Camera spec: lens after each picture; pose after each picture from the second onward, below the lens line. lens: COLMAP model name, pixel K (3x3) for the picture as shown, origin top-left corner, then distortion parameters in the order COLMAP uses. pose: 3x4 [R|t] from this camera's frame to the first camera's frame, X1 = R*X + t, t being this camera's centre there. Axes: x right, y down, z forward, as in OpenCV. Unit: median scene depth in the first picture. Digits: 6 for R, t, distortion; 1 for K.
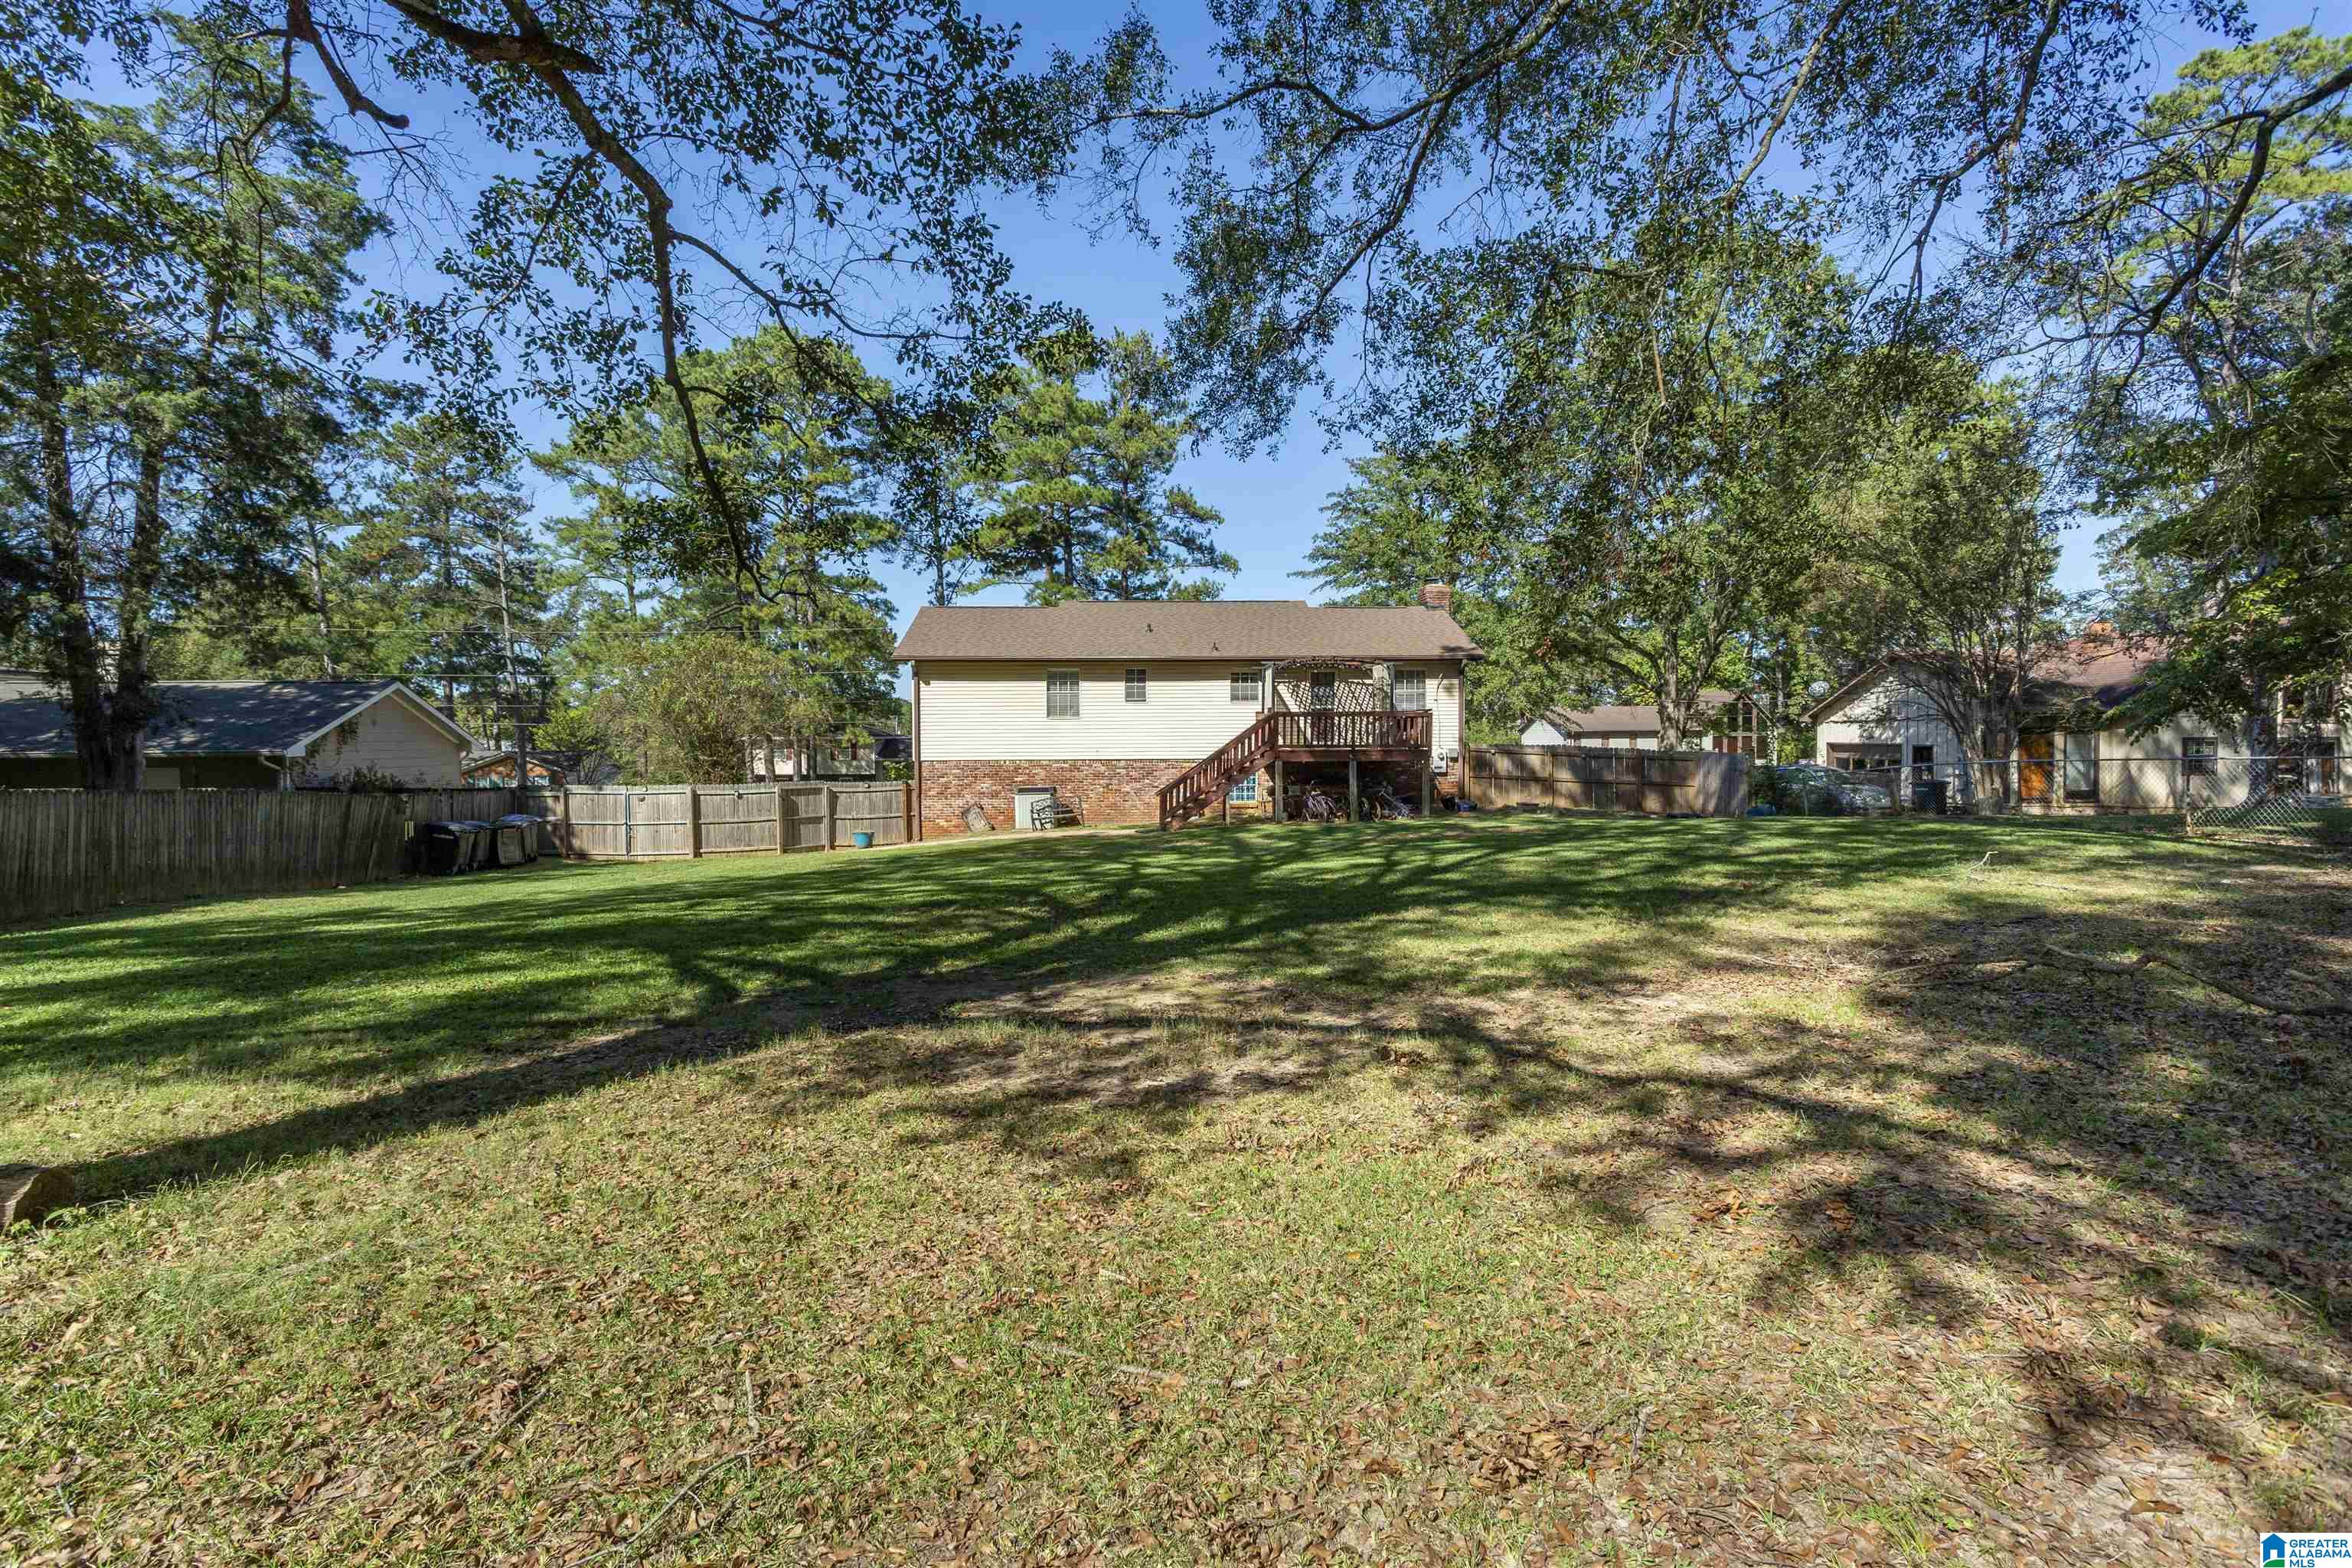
lens RADIAL K [[1115.3, 0, 1176.0], [0, 1115.3, 784.0], [0, 0, 1]] dist [0.003159, 0.000674]
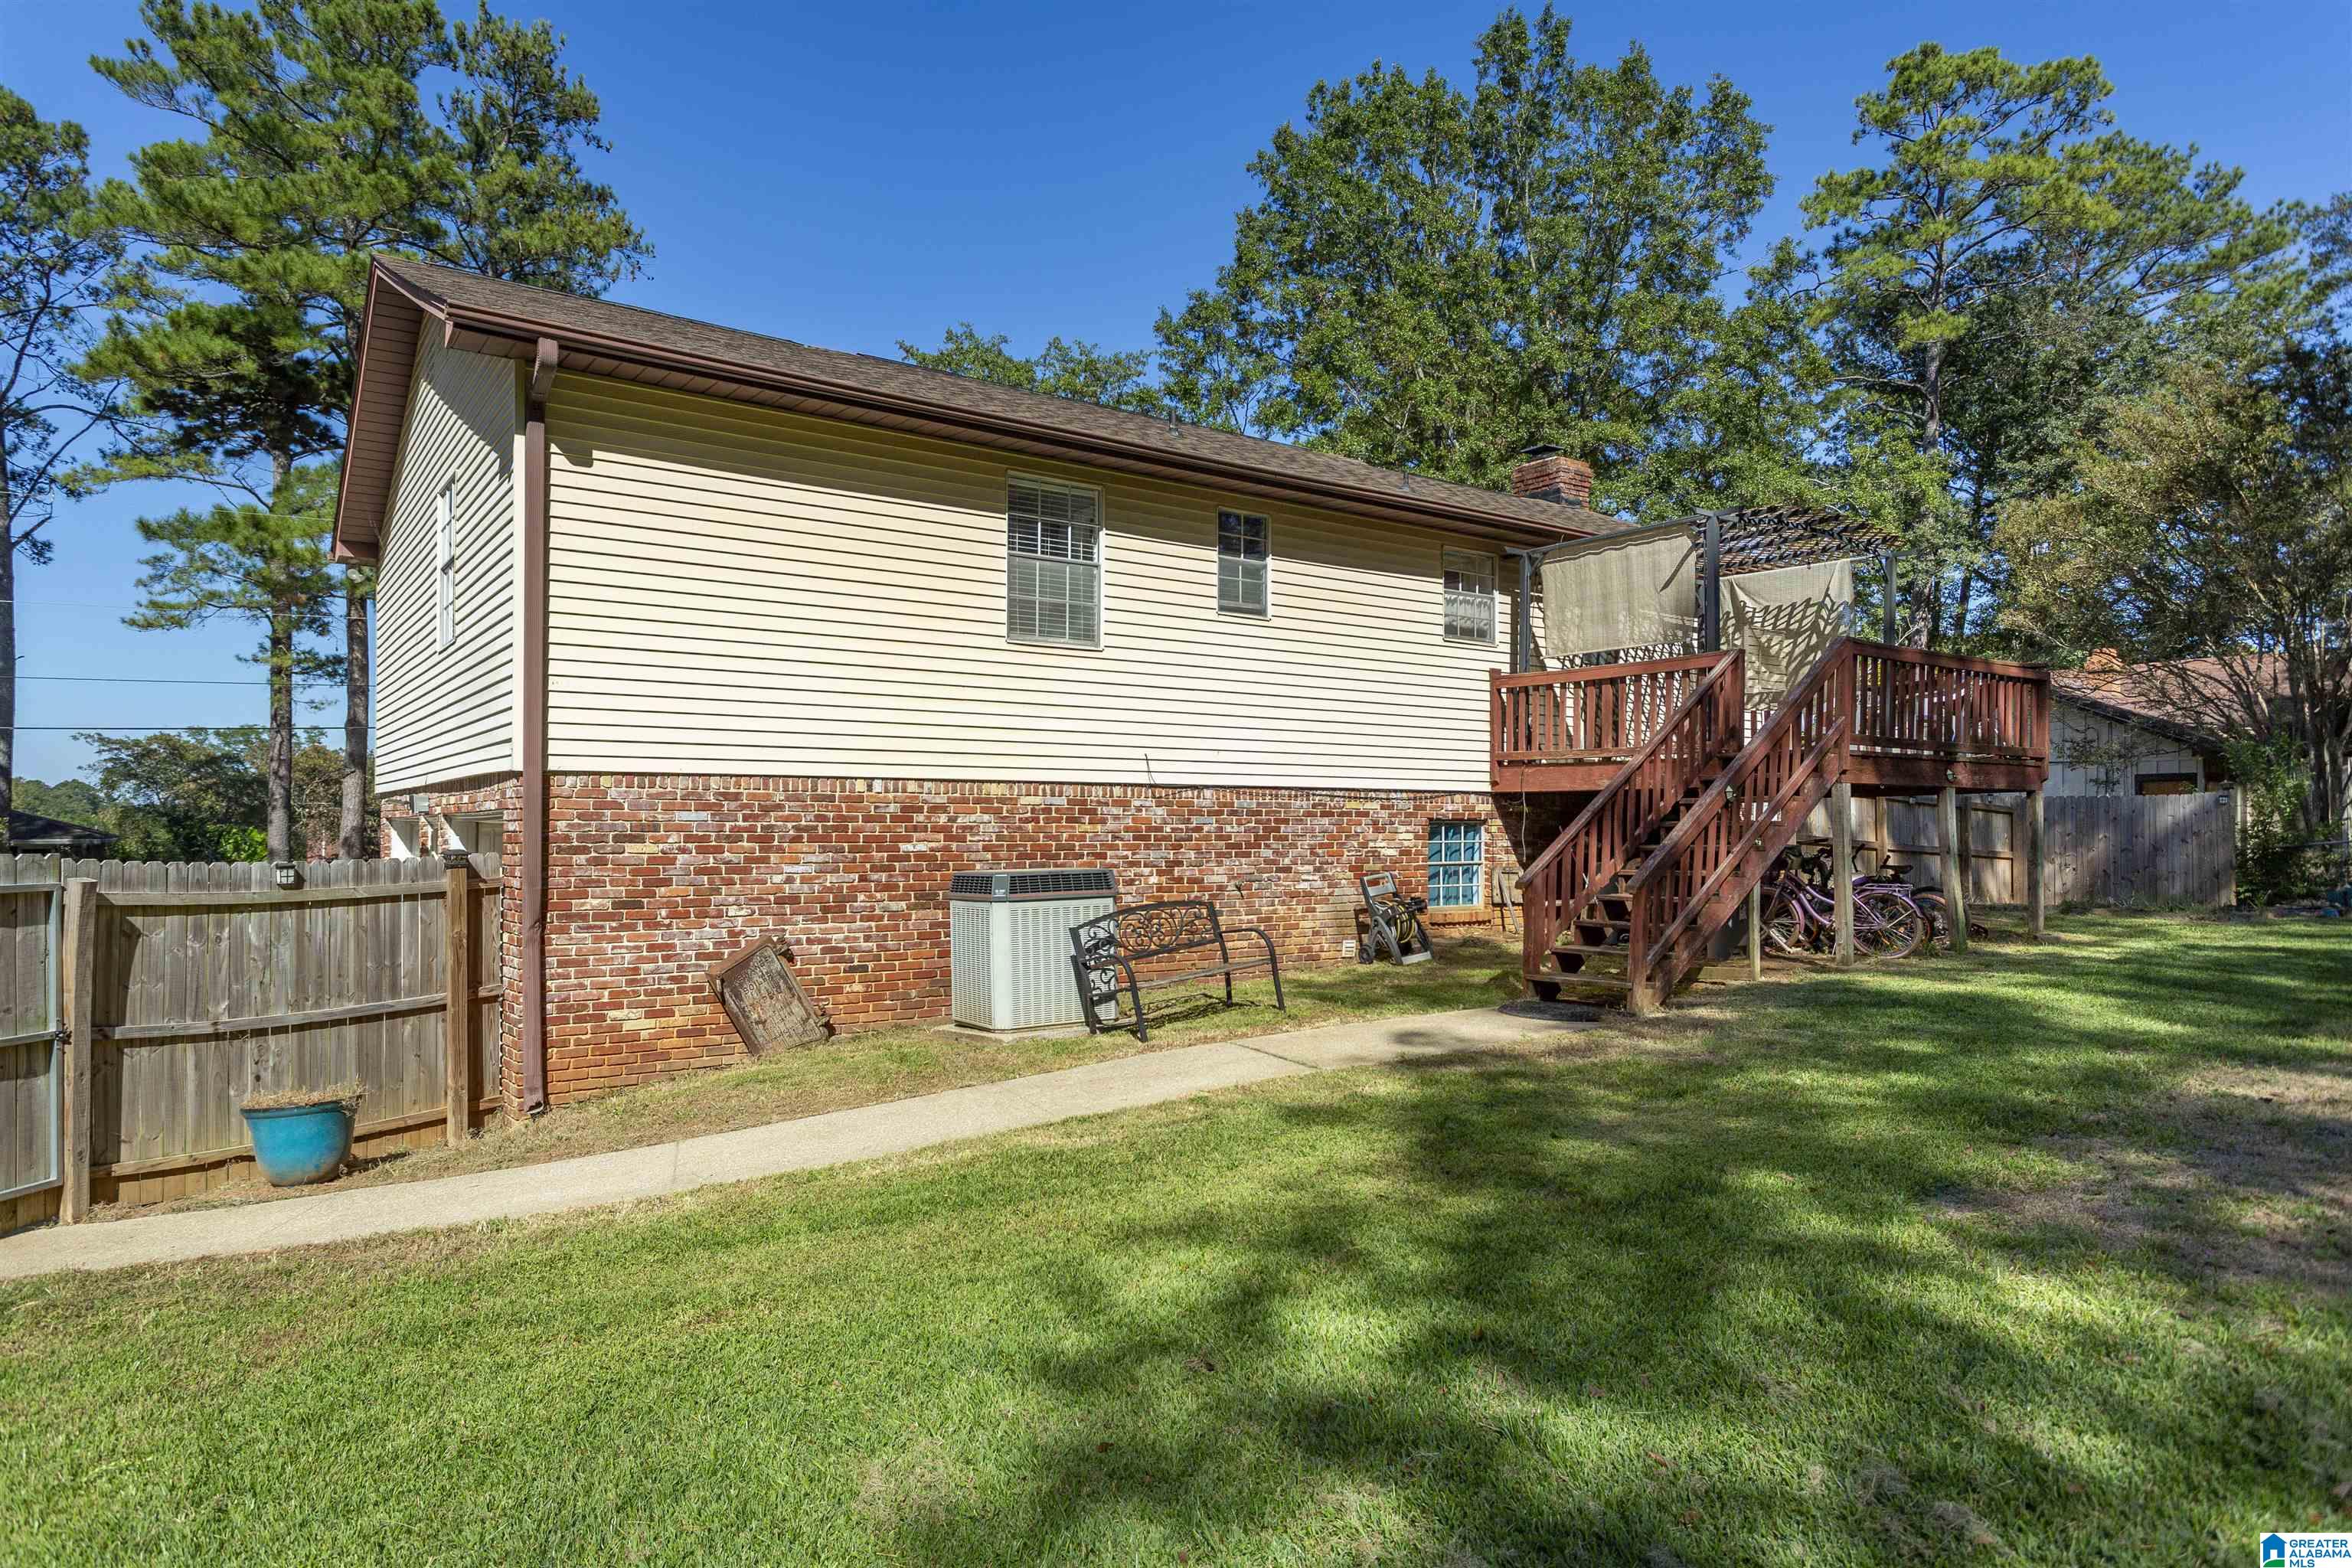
lens RADIAL K [[1364.7, 0, 1167.9], [0, 1364.7, 825.4], [0, 0, 1]] dist [-0.003160, -0.002134]
pose [[0.837731, 0.007573, 0.546031, -0.275898], [0.018039, 0.998974, -0.041531, 0.005610], [-0.545785, 0.044642, 0.836735, 0.676211]]
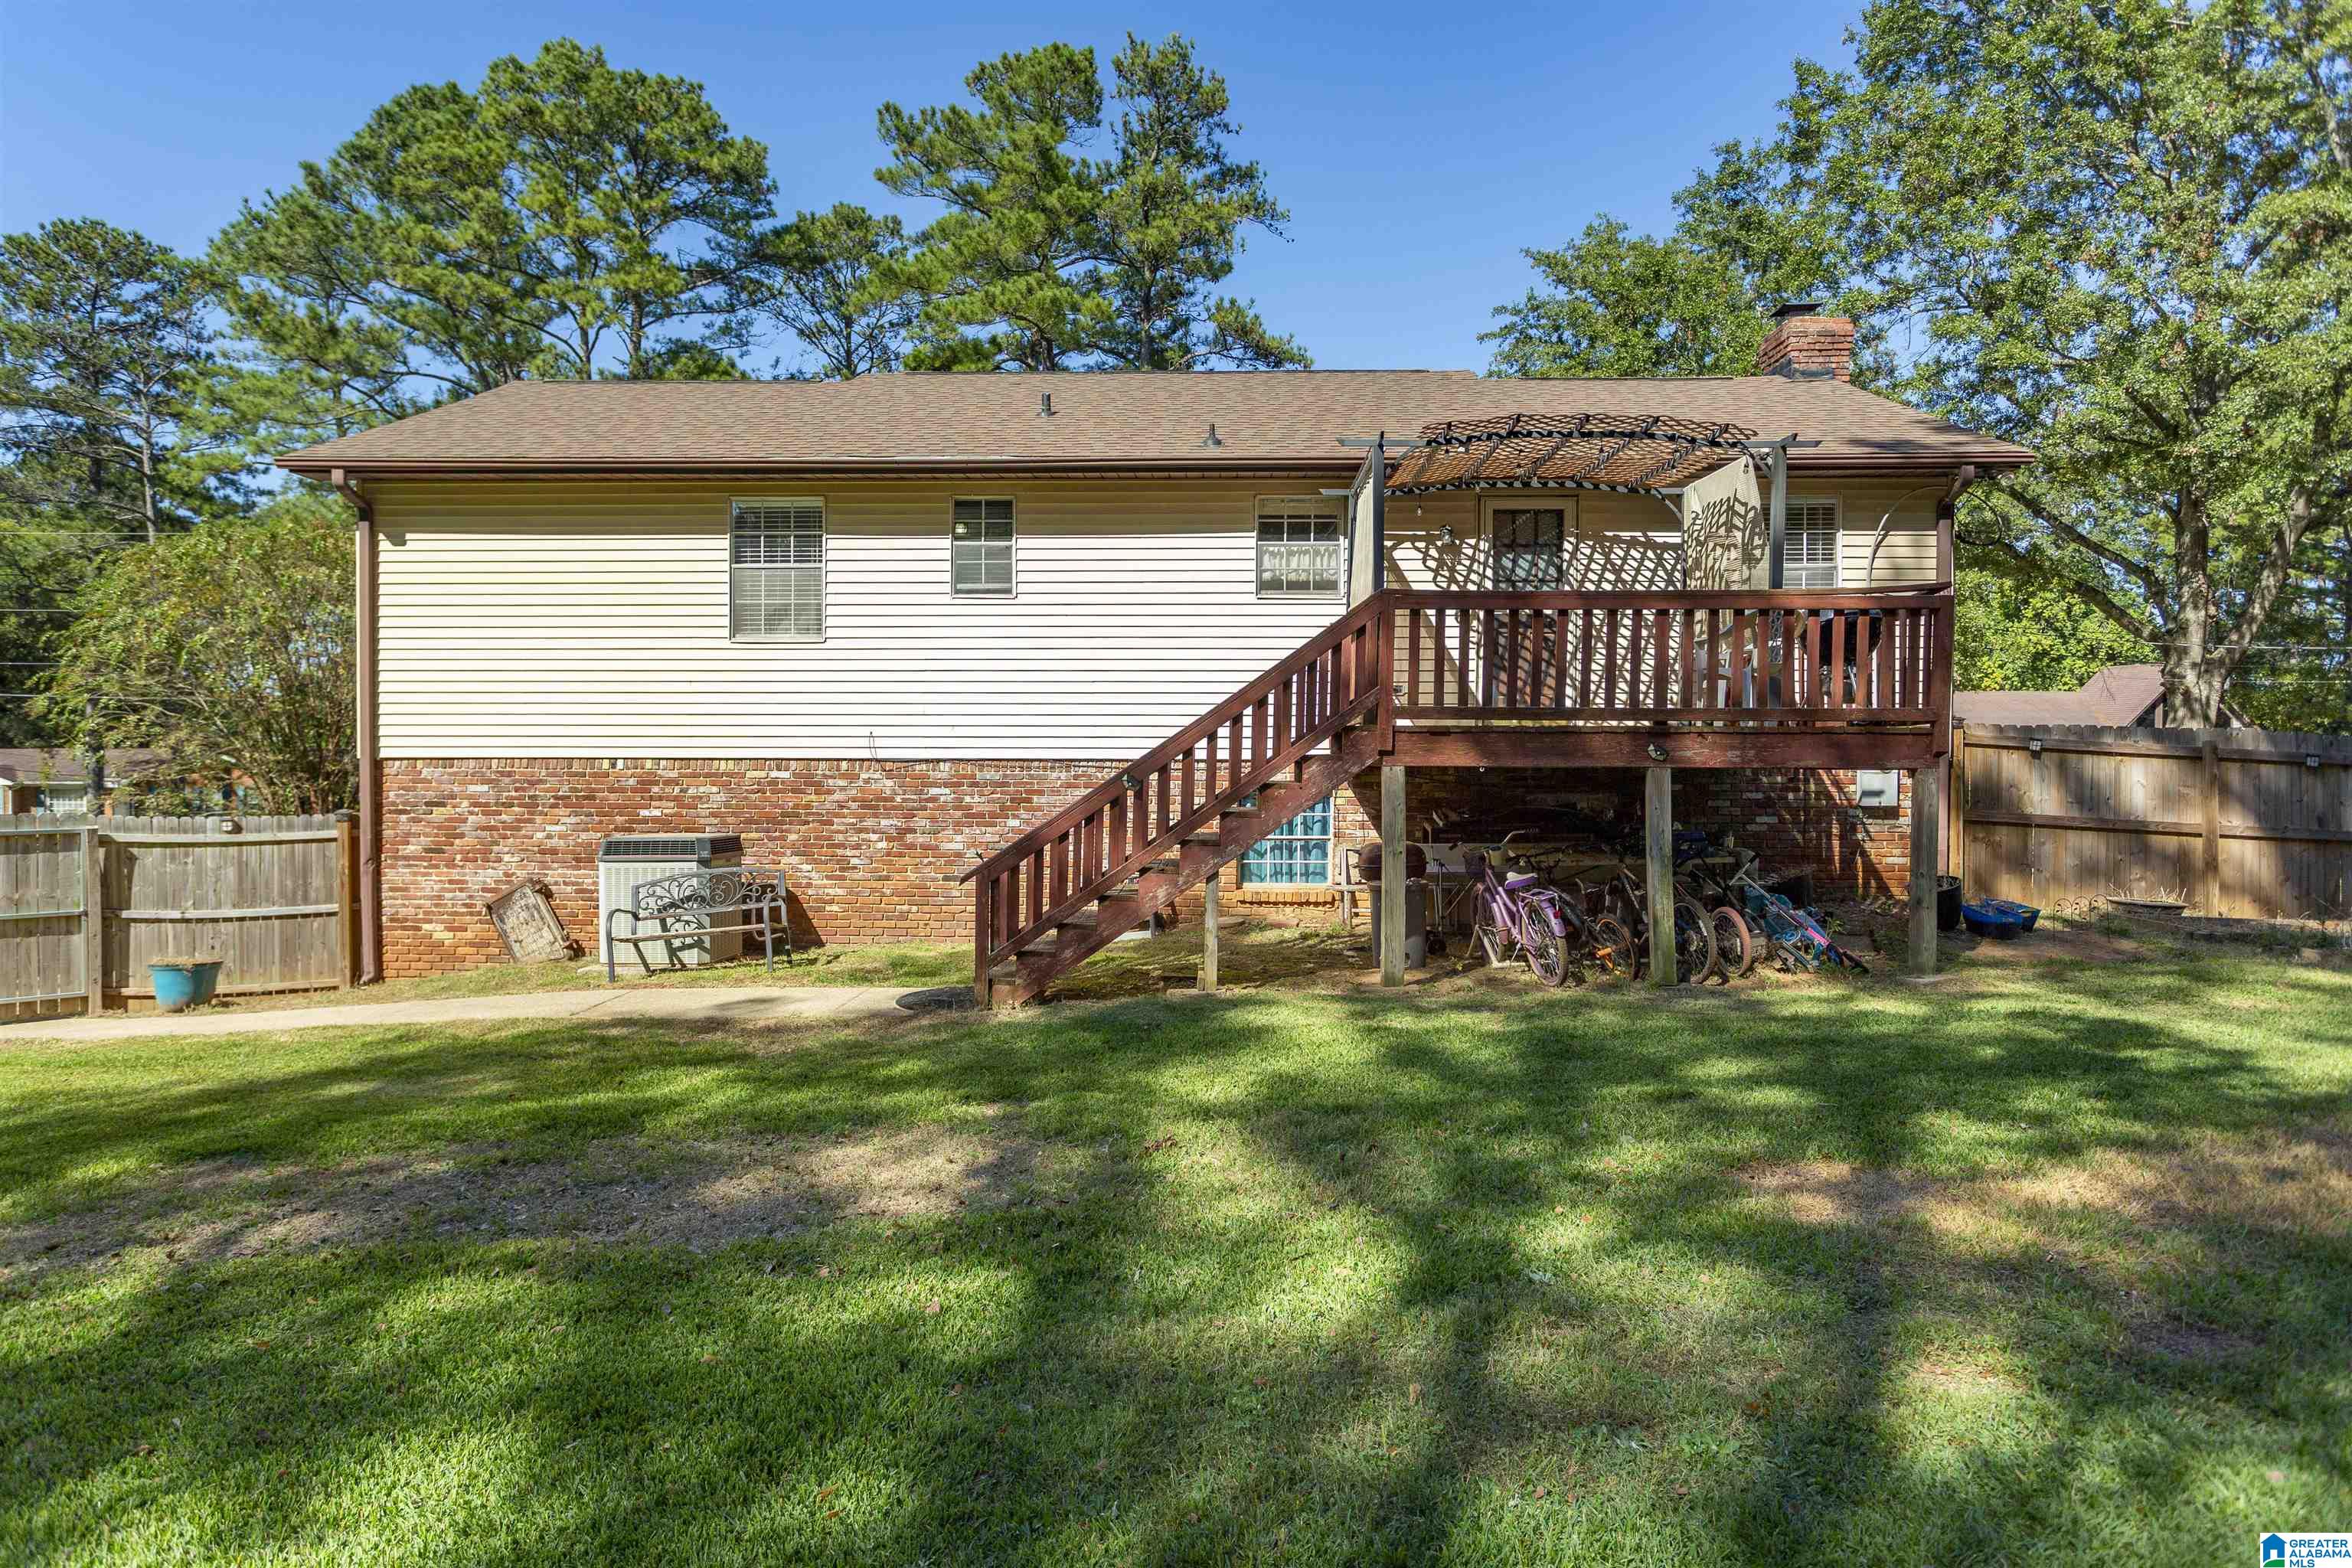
lens RADIAL K [[1422.7, 0, 1176.0], [0, 1422.7, 784.0], [0, 0, 1]] dist [-0.007492, 0.001791]
pose [[0.997582, 0.010898, -0.068638, 0.055100], [-0.012000, 0.999805, -0.015667, -0.008474], [0.068453, 0.016452, 0.997519, 0.563530]]
